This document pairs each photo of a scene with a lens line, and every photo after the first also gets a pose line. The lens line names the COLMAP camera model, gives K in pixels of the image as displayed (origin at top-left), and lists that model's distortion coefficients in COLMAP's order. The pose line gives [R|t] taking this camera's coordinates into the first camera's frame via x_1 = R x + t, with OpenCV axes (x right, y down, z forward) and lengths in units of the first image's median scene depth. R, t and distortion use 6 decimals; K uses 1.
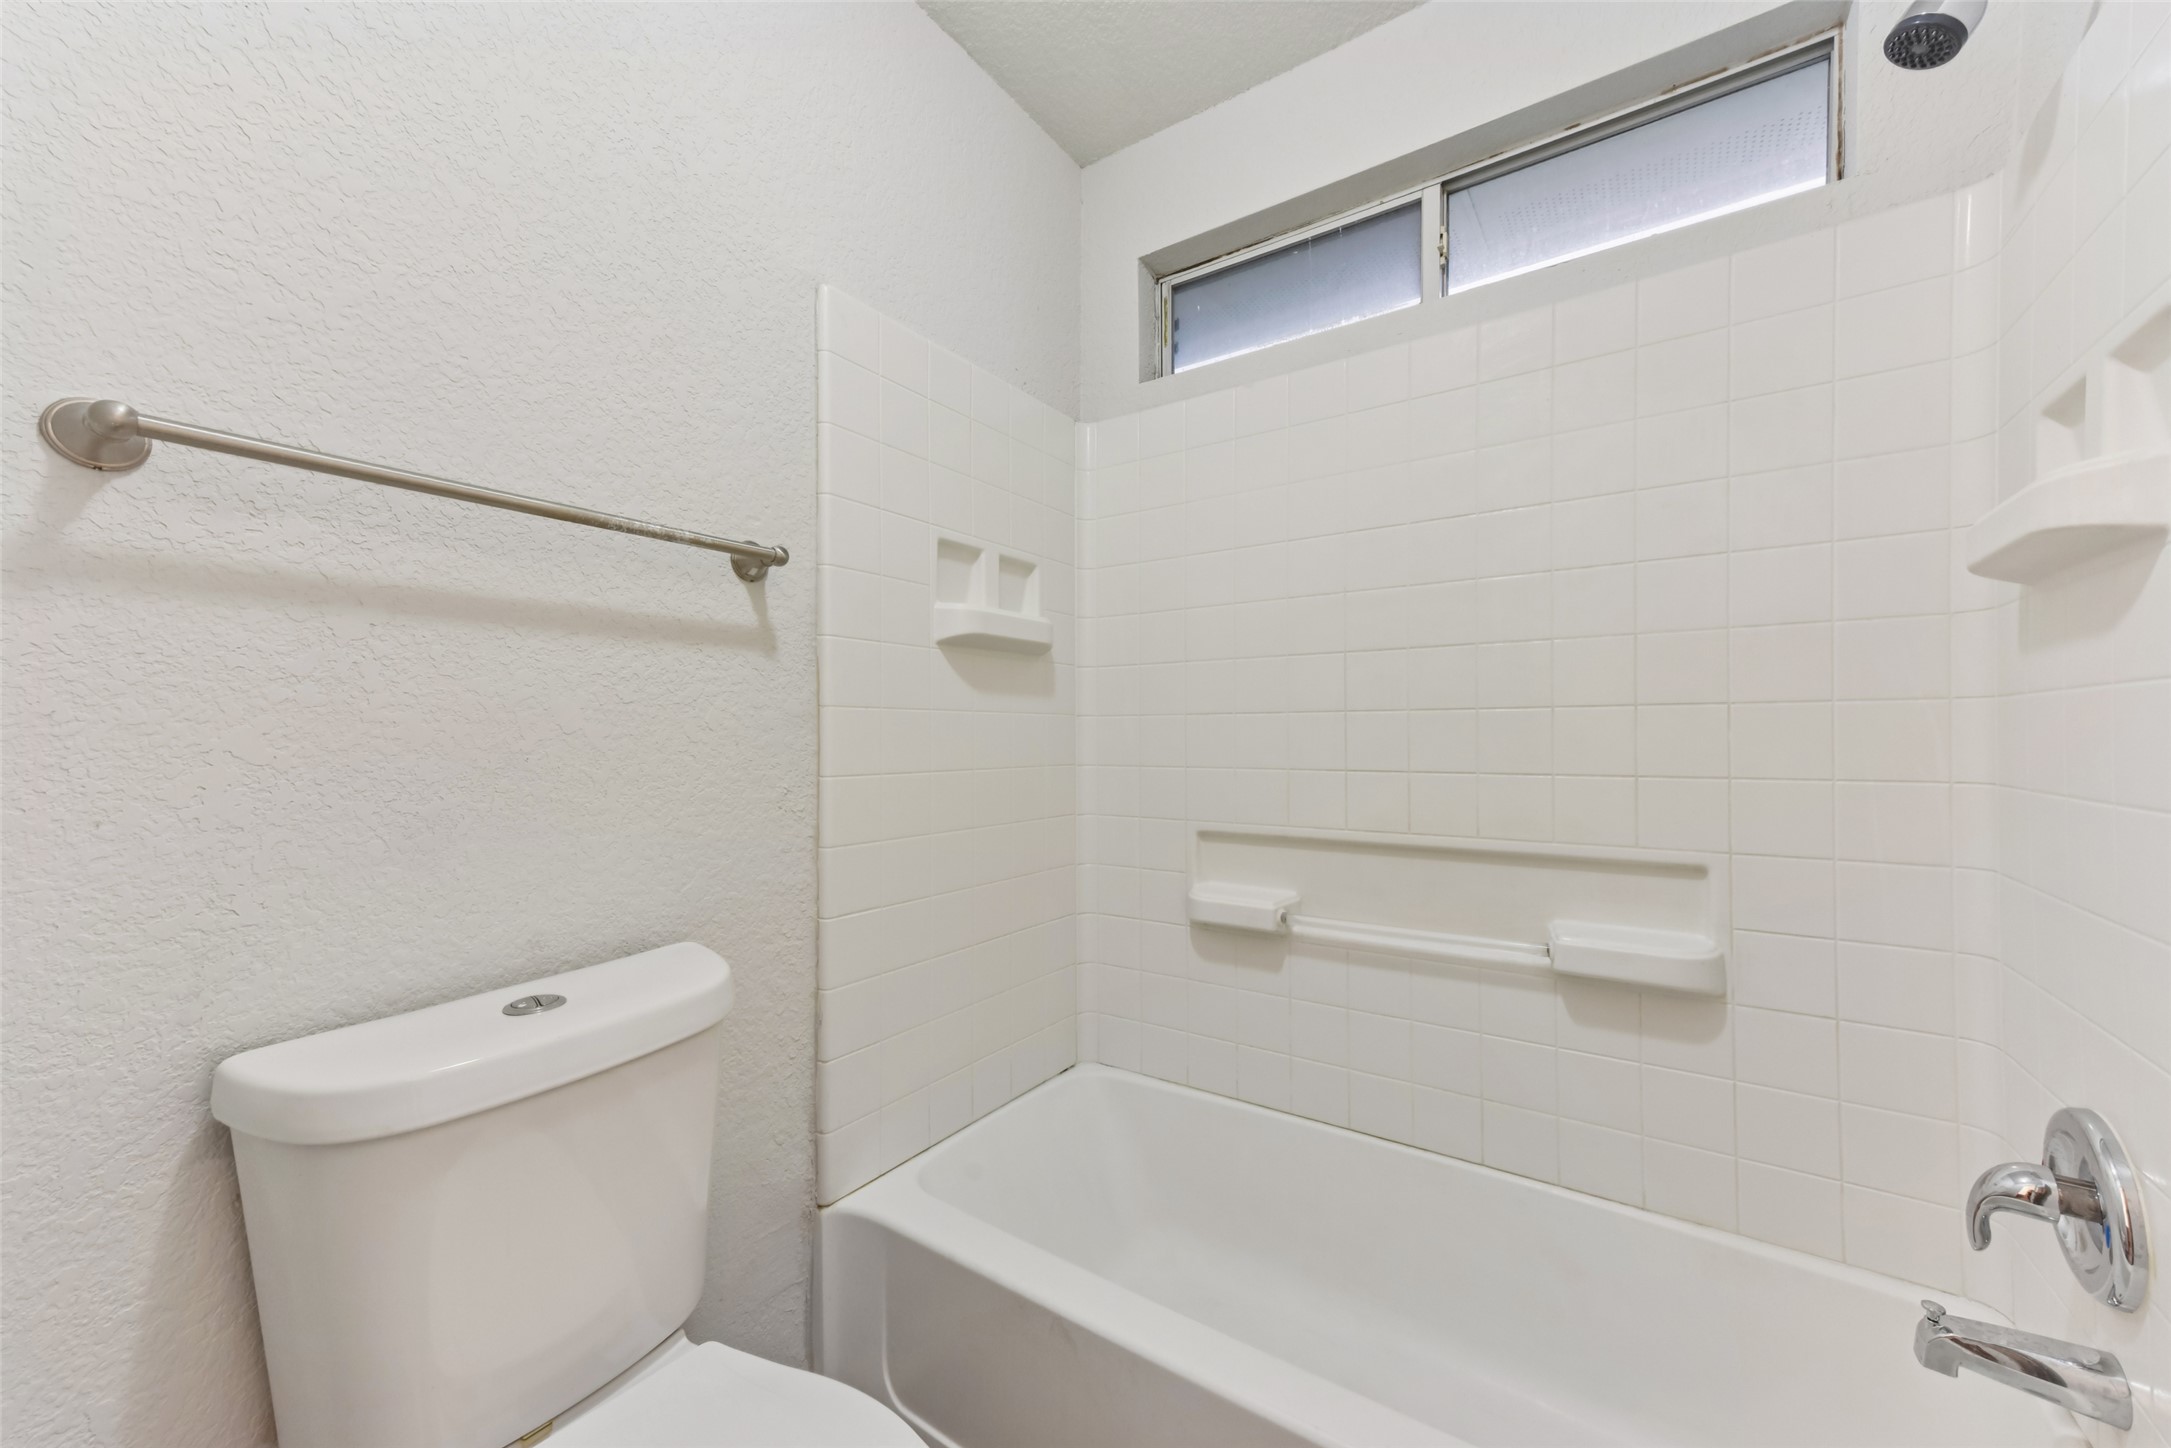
lens RADIAL K [[855.9, 0, 1089.6], [0, 855.9, 725.6], [0, 0, 1]] dist [0.029758, 0.000246]
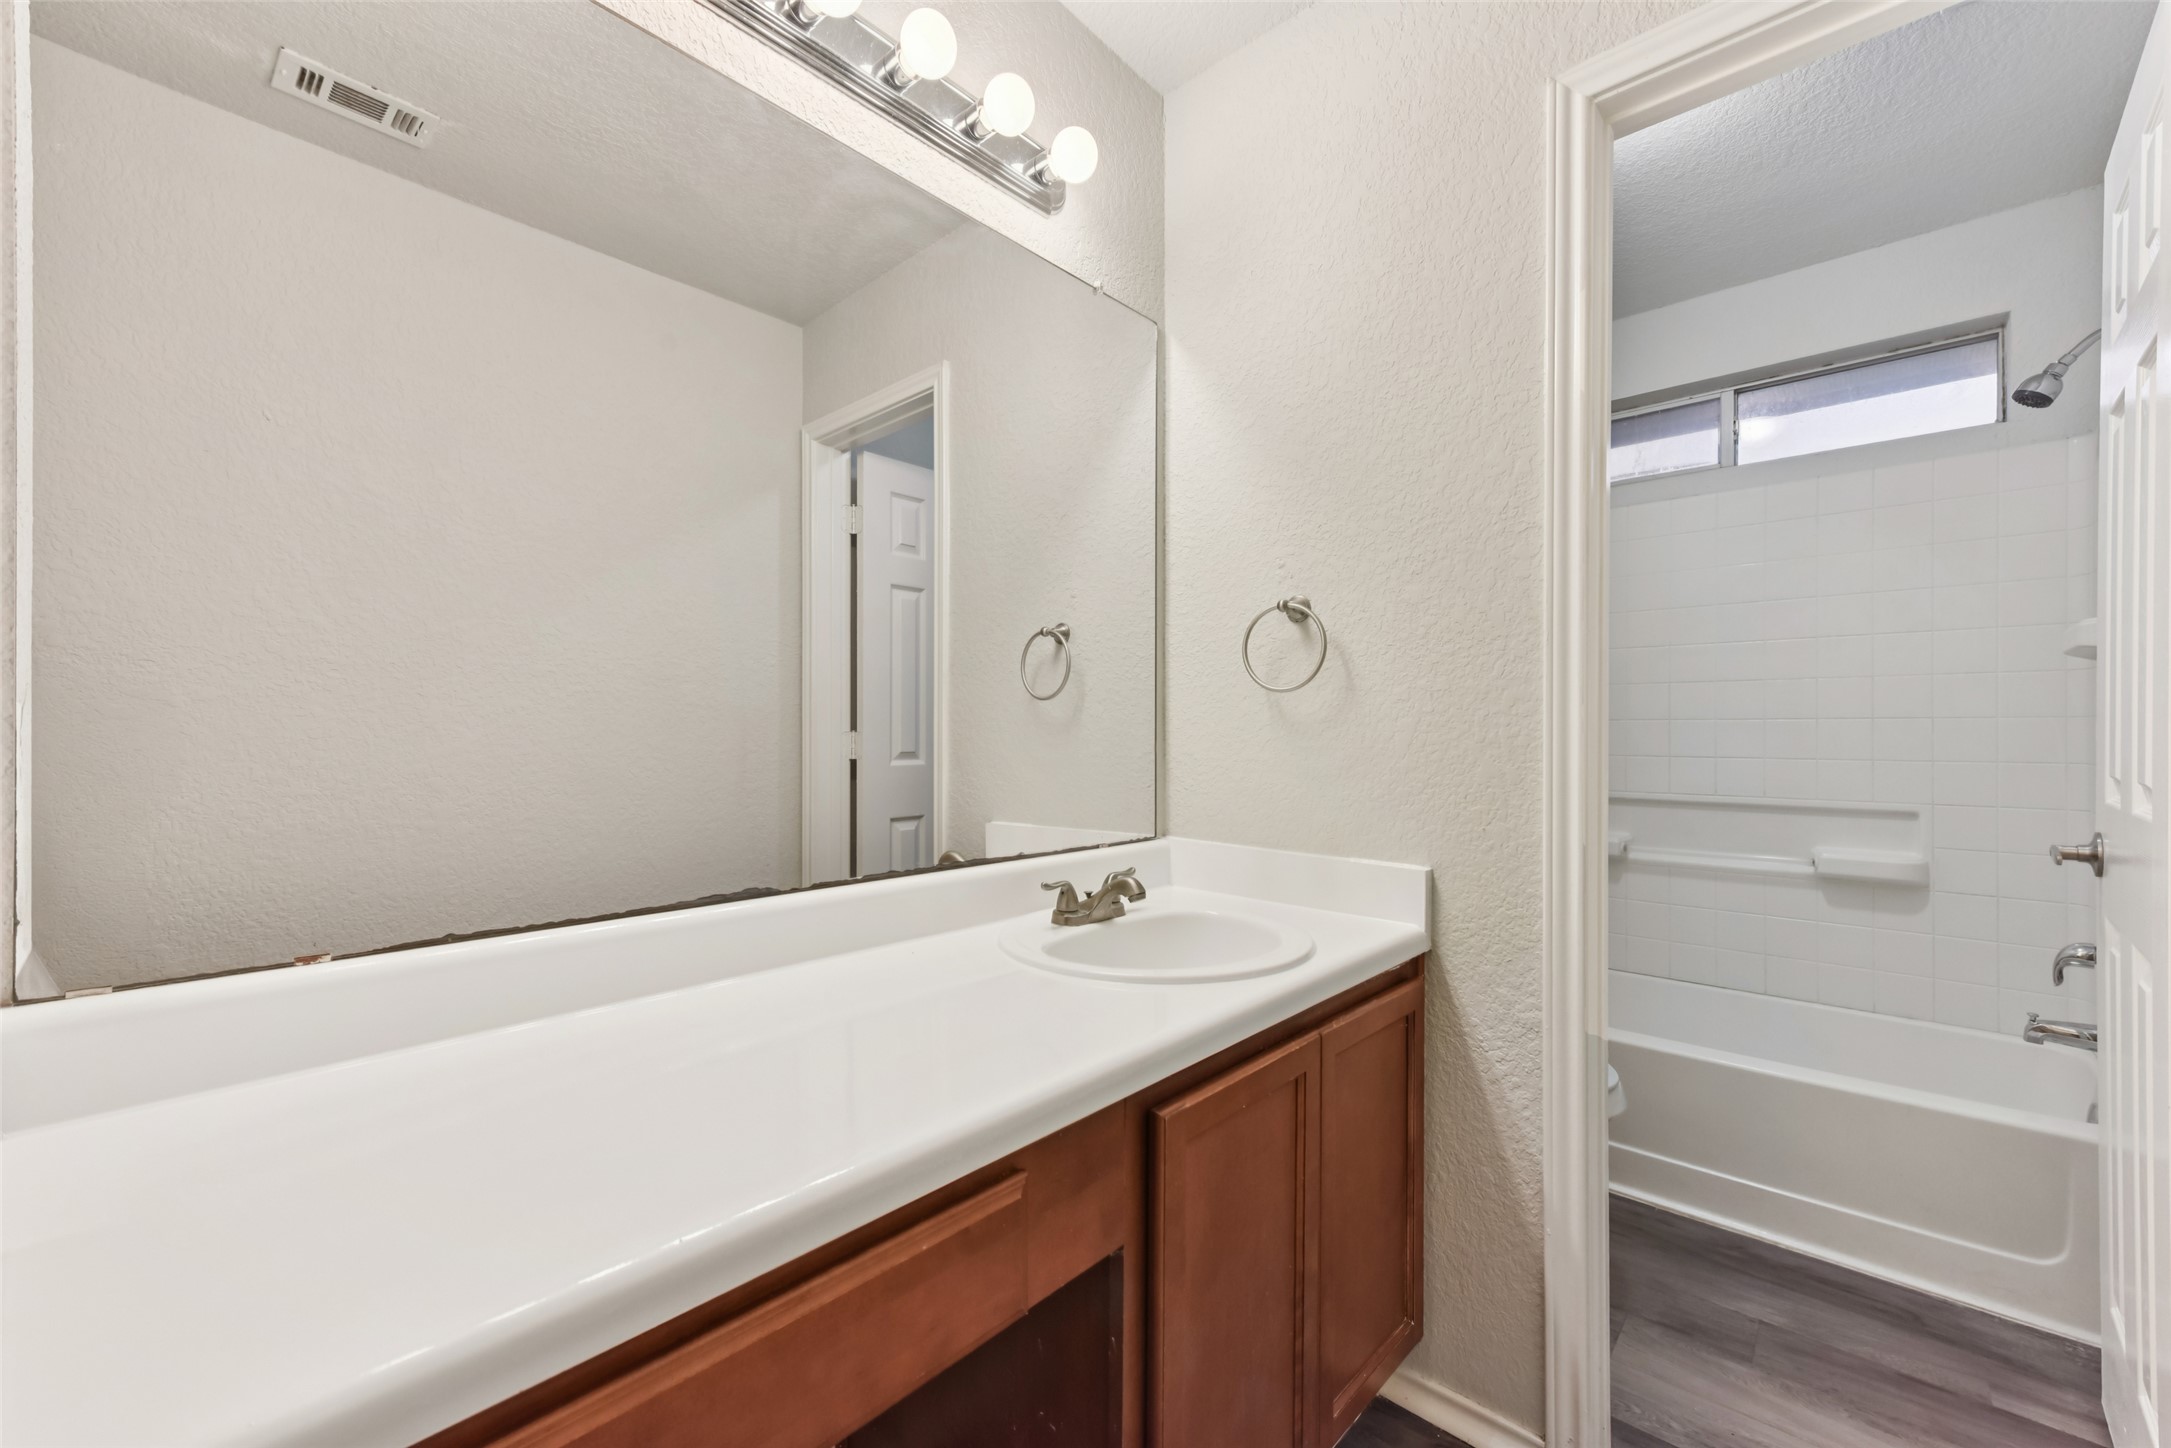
lens RADIAL K [[903.6, 0, 1081.2], [0, 903.6, 717.3], [0, 0, 1]] dist [0.021275, -0.001178]
pose [[0.991111, 0.013006, -0.132400, -0.681895], [-0.014257, 0.999862, -0.008506, 0.011345], [0.132271, 0.010318, 0.991160, -1.007032]]
